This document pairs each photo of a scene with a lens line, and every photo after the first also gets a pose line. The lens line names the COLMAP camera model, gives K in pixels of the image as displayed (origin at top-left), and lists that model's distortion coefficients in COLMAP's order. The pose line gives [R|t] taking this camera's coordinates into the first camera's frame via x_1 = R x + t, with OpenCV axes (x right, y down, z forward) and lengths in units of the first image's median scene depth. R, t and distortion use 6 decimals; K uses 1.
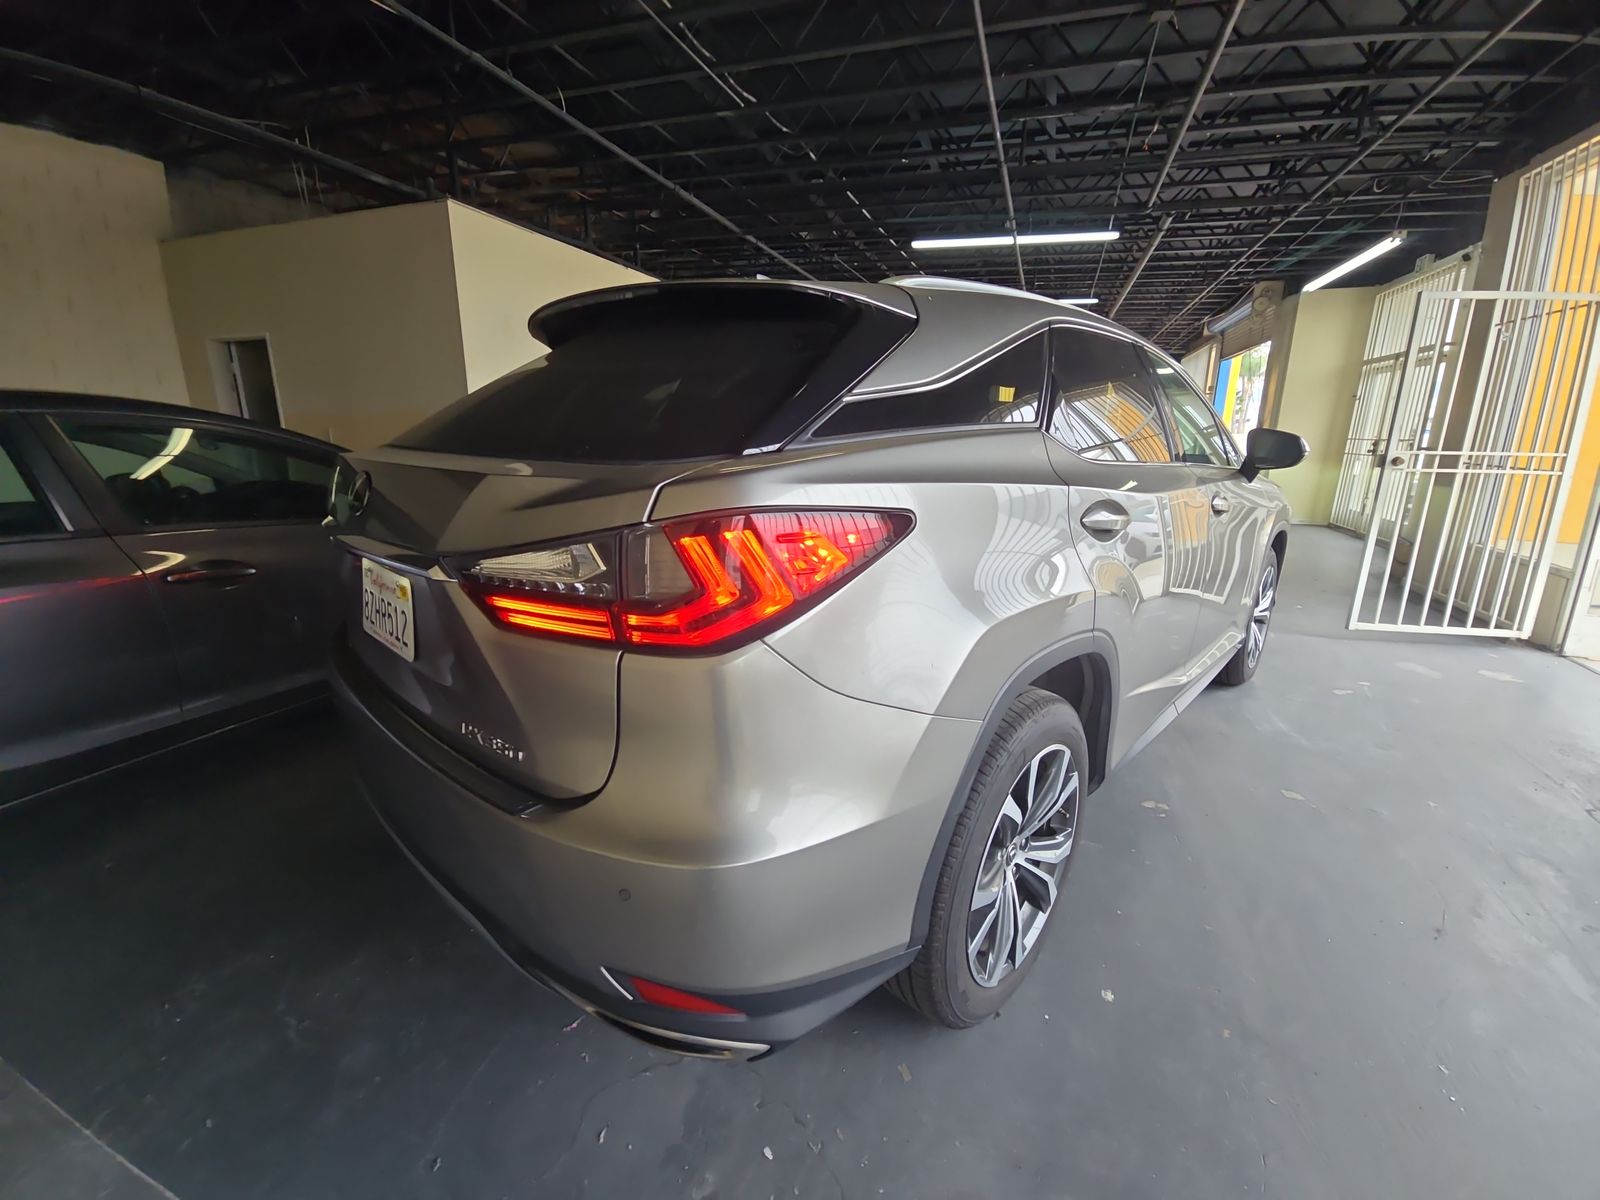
lens RADIAL K [[644.4, 0, 792.7], [0, 644.4, 602.1], [0, 0, 1]] dist [0.002656, -0.003813]
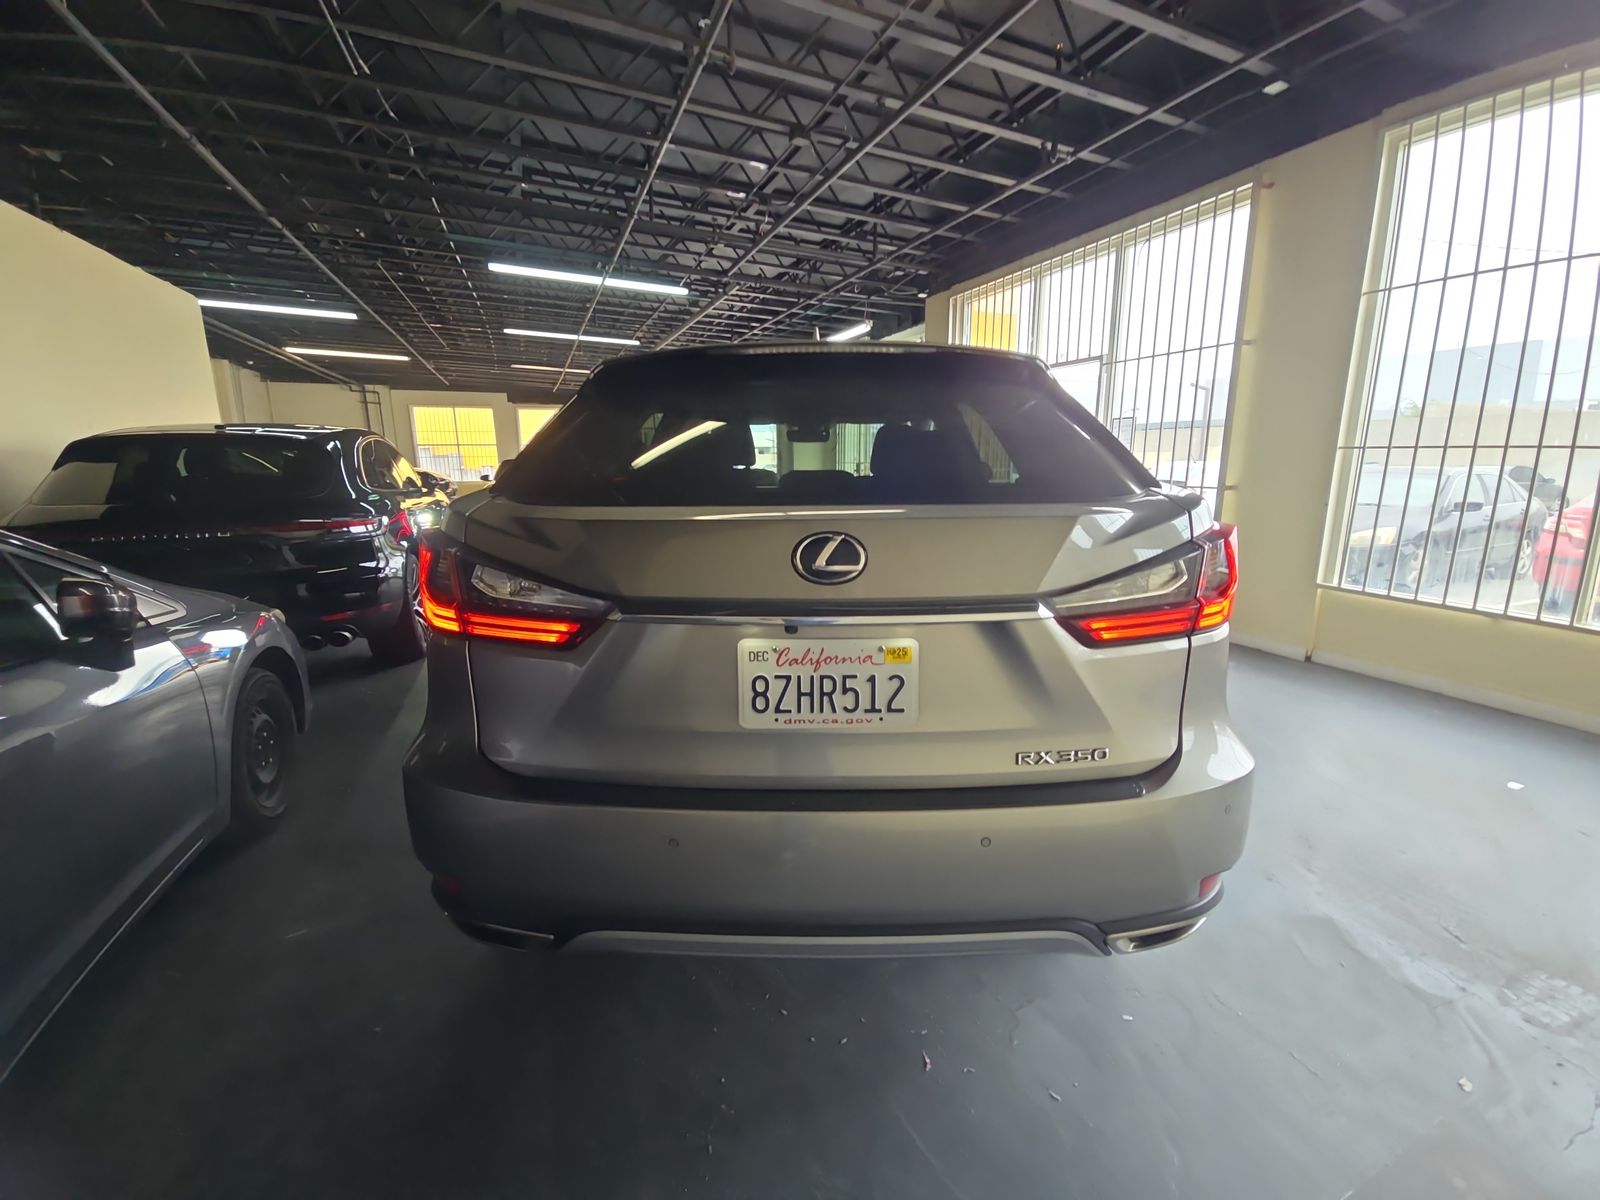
lens RADIAL K [[644.4, 0, 801.5], [0, 644.4, 597.5], [0, 0, 1]] dist [0.002656, -0.003813]
pose [[0.736240, -0.156767, 0.658313, -0.213179], [0.187565, 0.981957, 0.024071, -0.023217], [-0.650208, 0.105754, 0.752360, 0.062596]]
